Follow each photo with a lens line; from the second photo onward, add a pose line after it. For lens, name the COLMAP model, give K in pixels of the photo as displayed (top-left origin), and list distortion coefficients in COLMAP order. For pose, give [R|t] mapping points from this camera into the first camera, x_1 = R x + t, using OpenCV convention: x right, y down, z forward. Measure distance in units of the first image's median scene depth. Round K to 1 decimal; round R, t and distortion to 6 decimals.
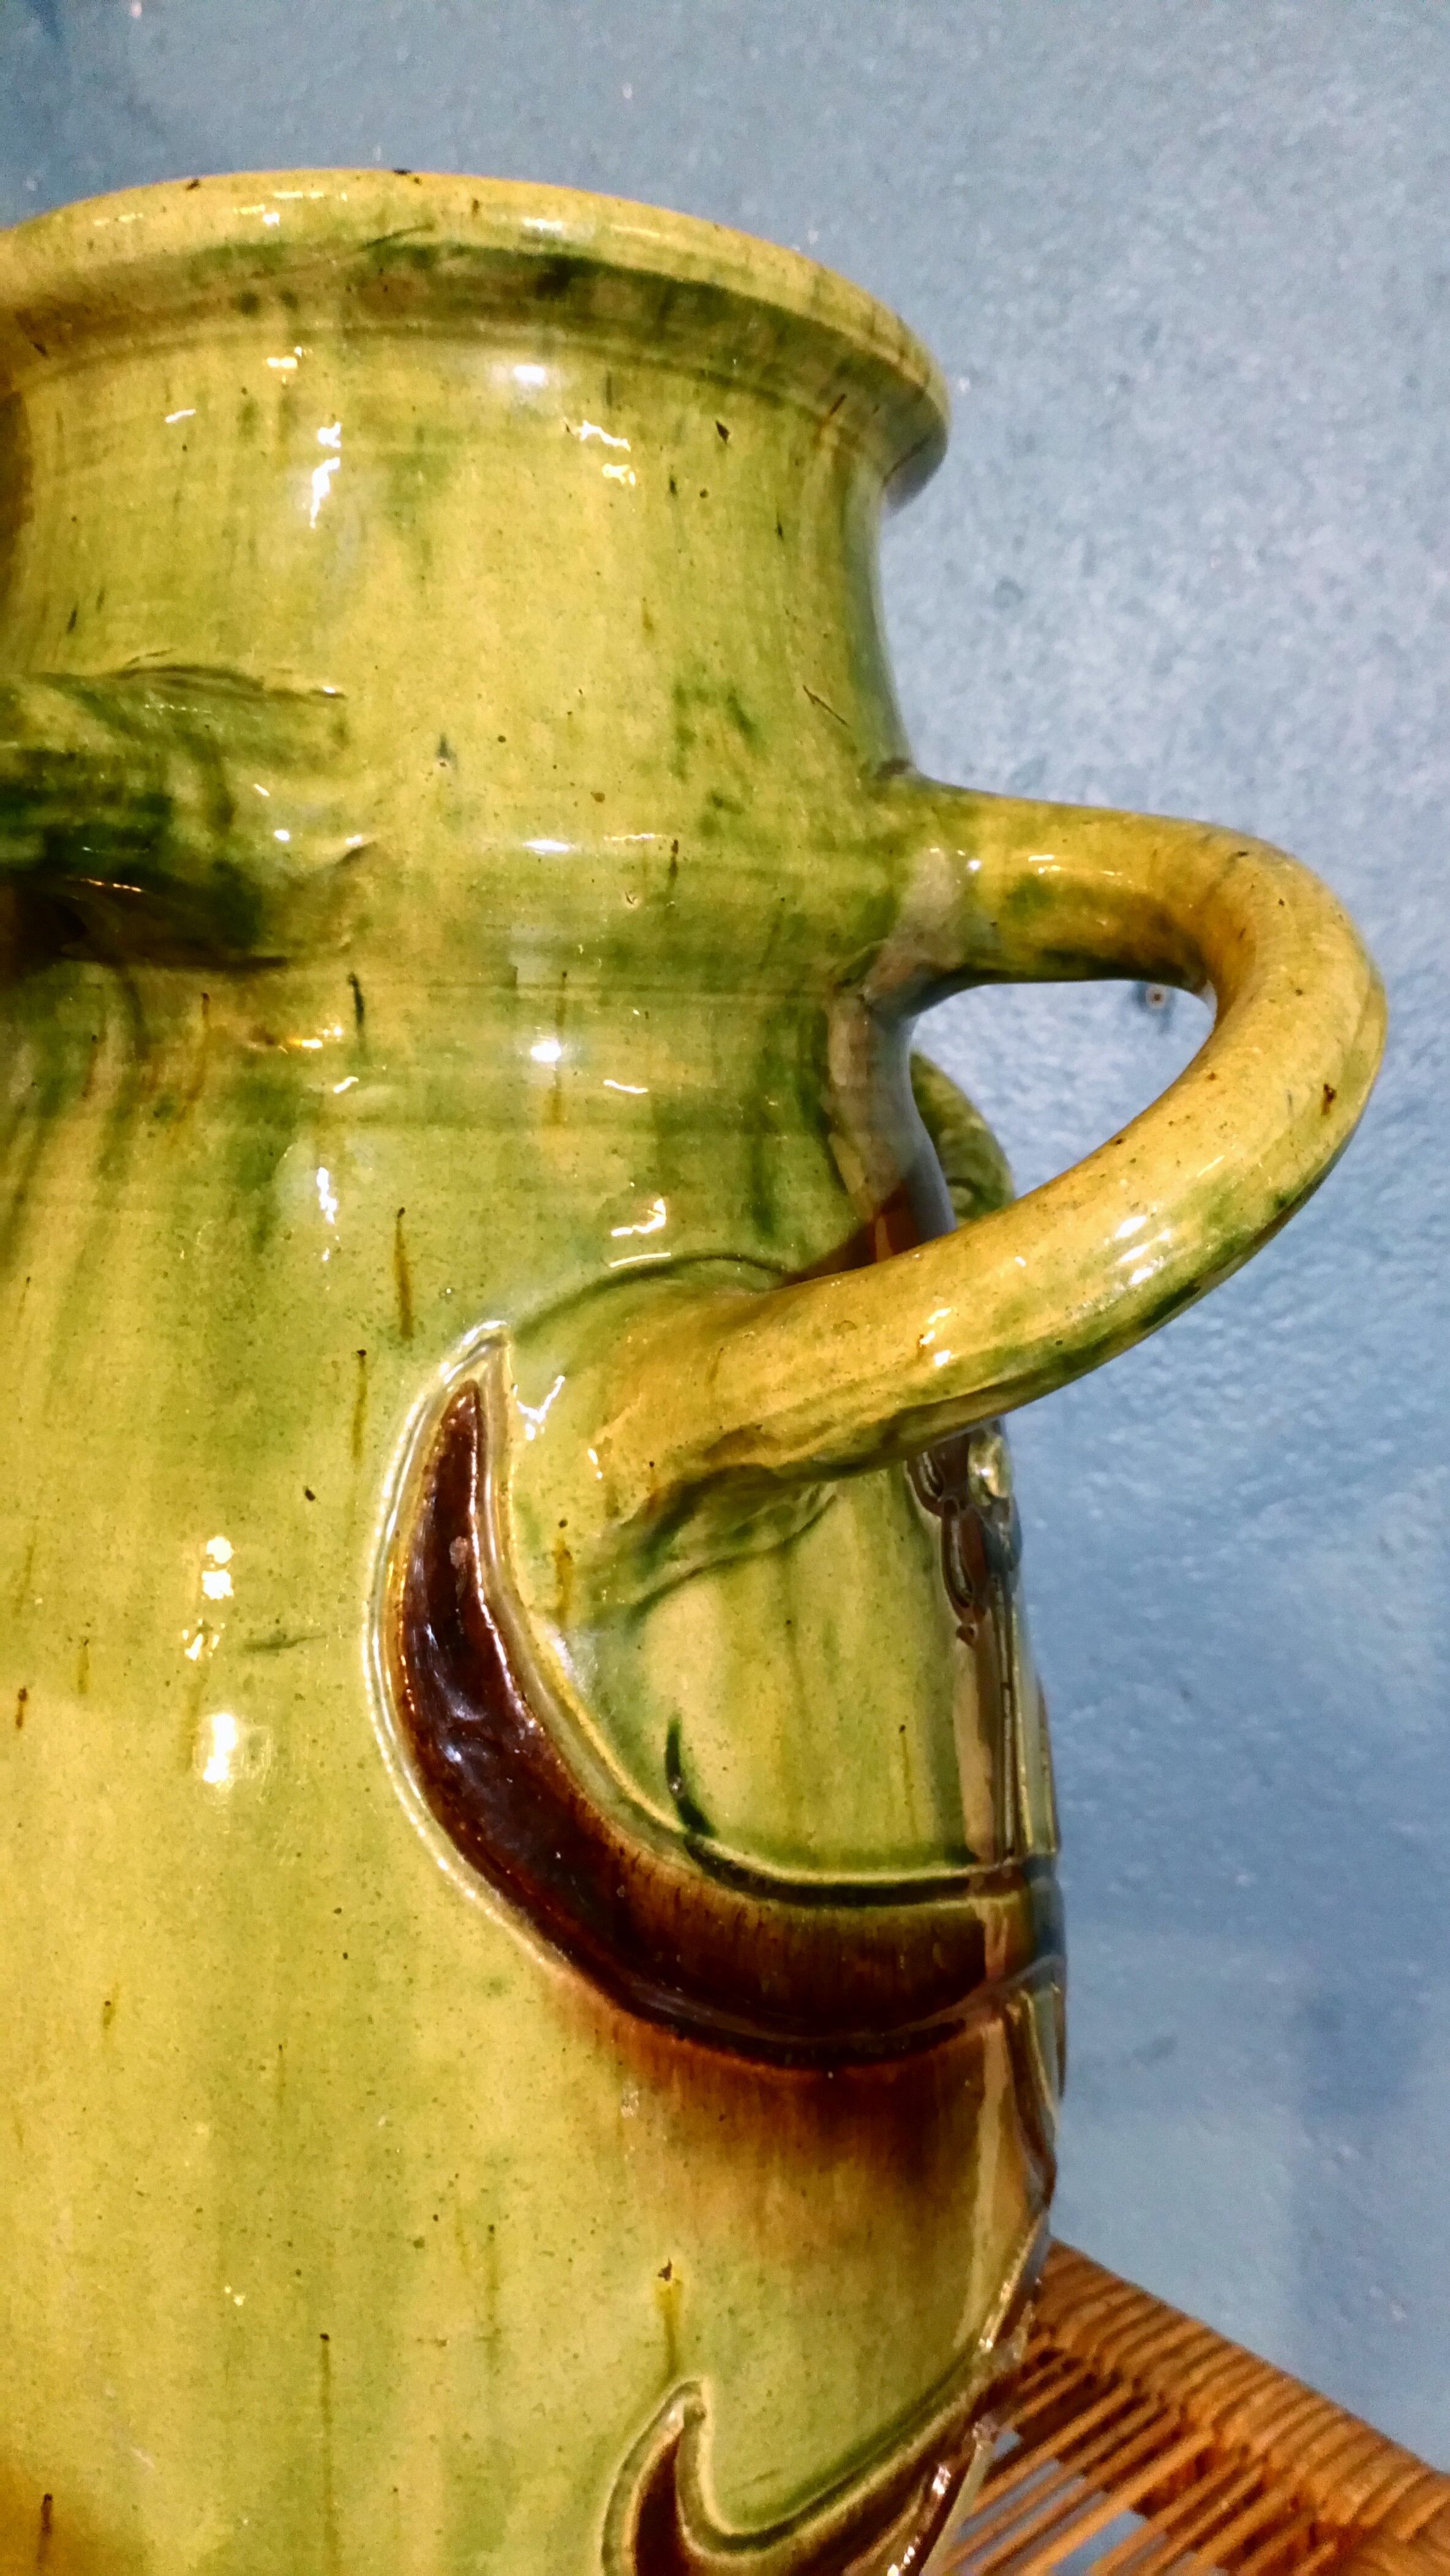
lens RADIAL K [[1927.5, 0, 711.3], [0, 1927.5, 1294.6], [0, 0, 1]] dist [0.078429, -0.113801]
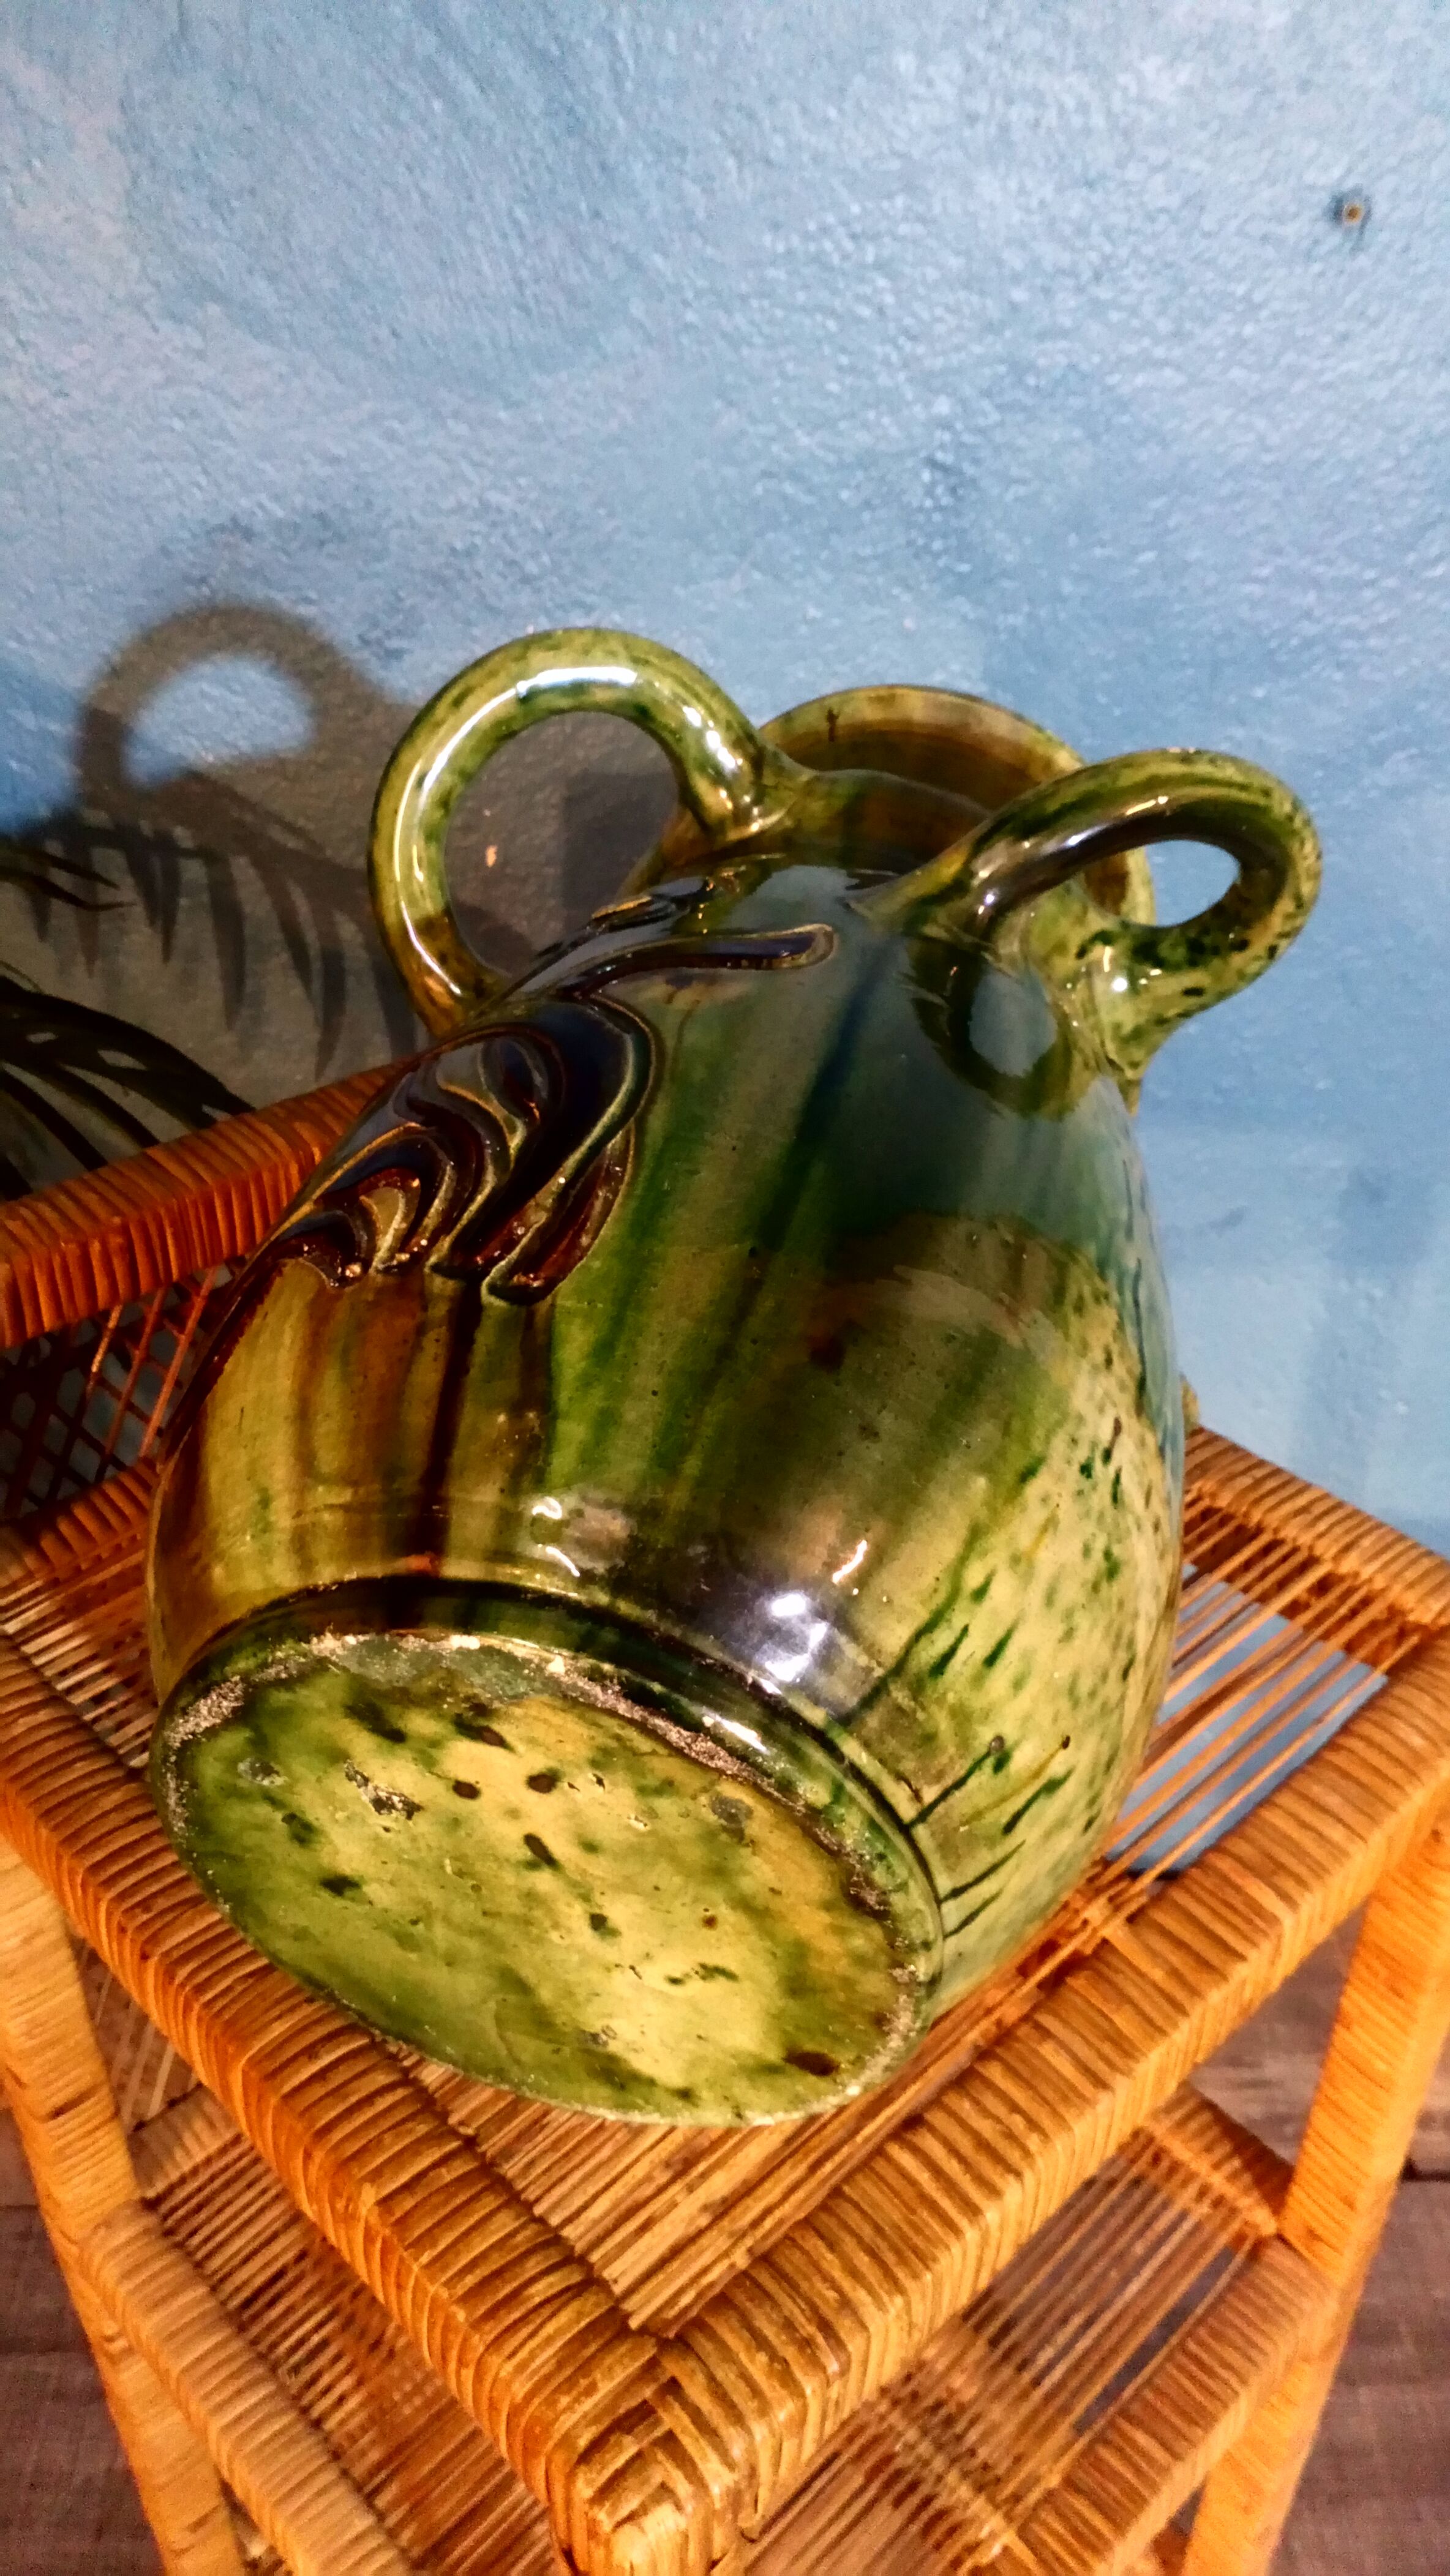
lens RADIAL K [[1927.5, 0, 723.0], [0, 1927.5, 1303.2], [0, 0, 1]] dist [0.078429, -0.113801]
pose [[0.999837, -0.018051, -0.000232, -0.202184], [0.016251, 0.894390, 0.446993, -0.252250], [-0.007861, -0.446924, 0.894537, -0.203226]]
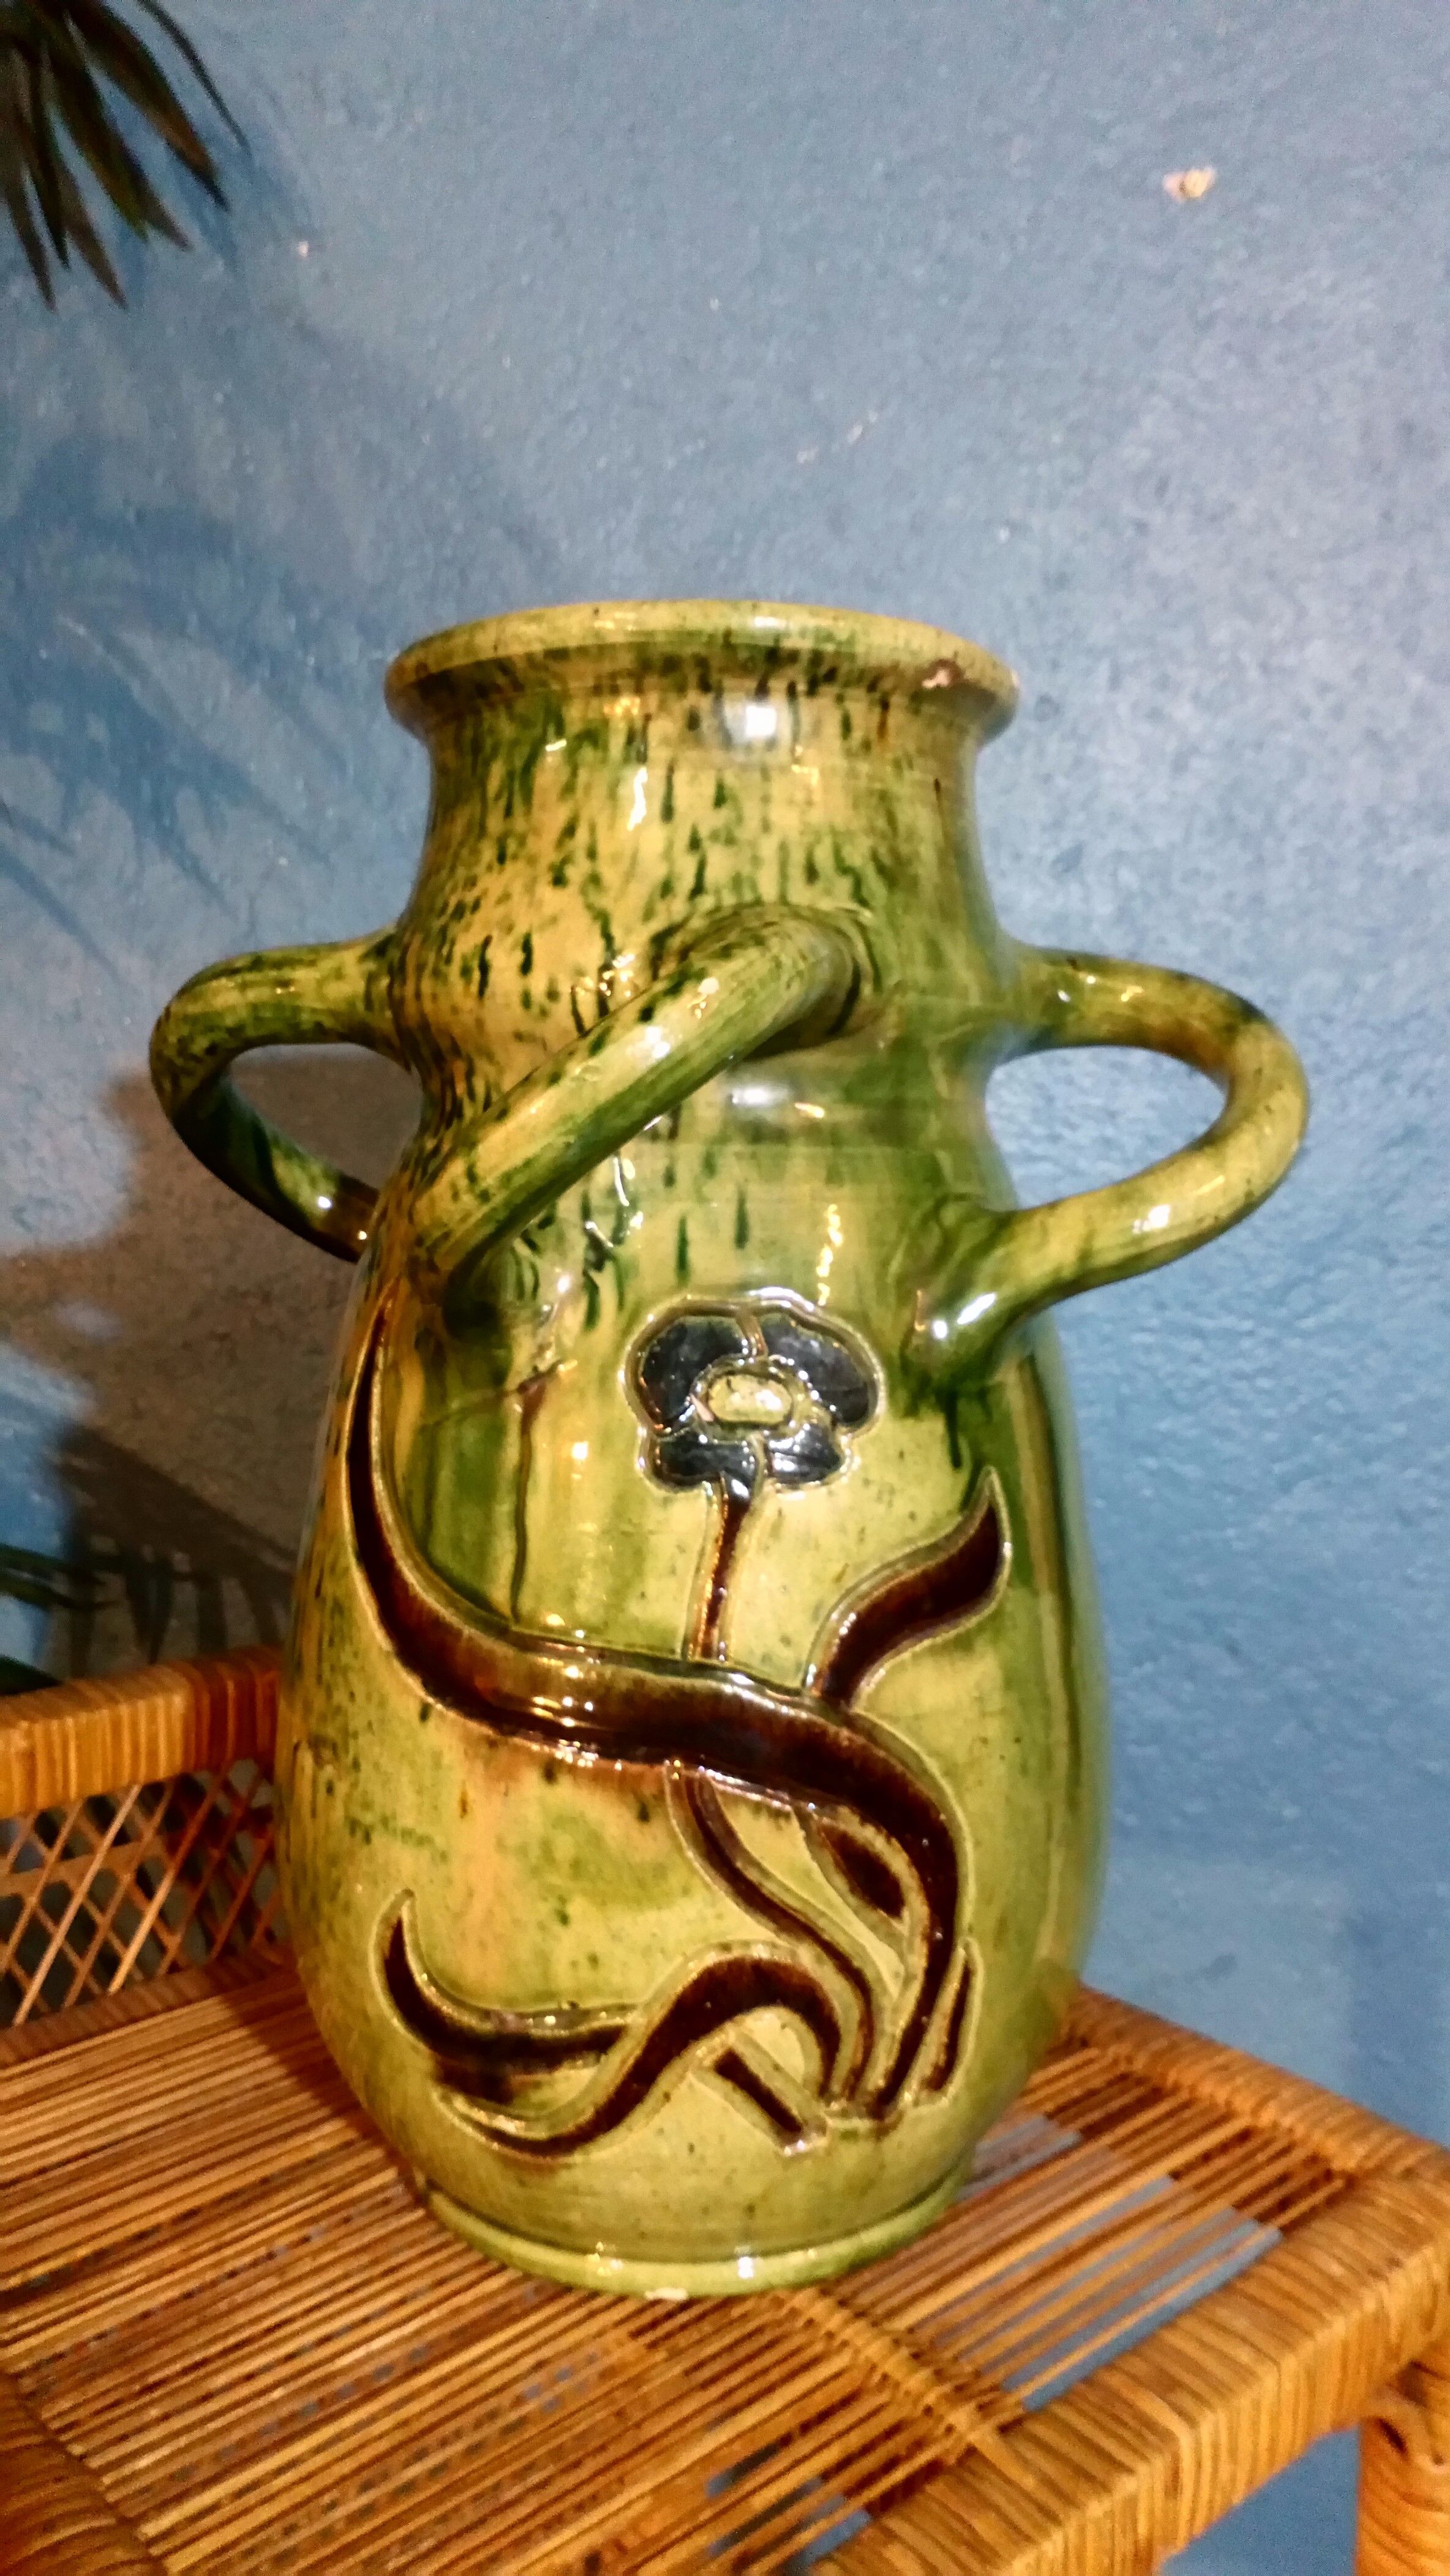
lens RADIAL K [[1927.5, 0, 711.2], [0, 1927.5, 1296.3], [0, 0, 1]] dist [0.078429, -0.113801]
pose [[0.999321, -0.026373, -0.025720, -0.065972], [0.025586, 0.999209, -0.030434, 0.059071], [0.026502, 0.029755, 0.999206, -0.380711]]
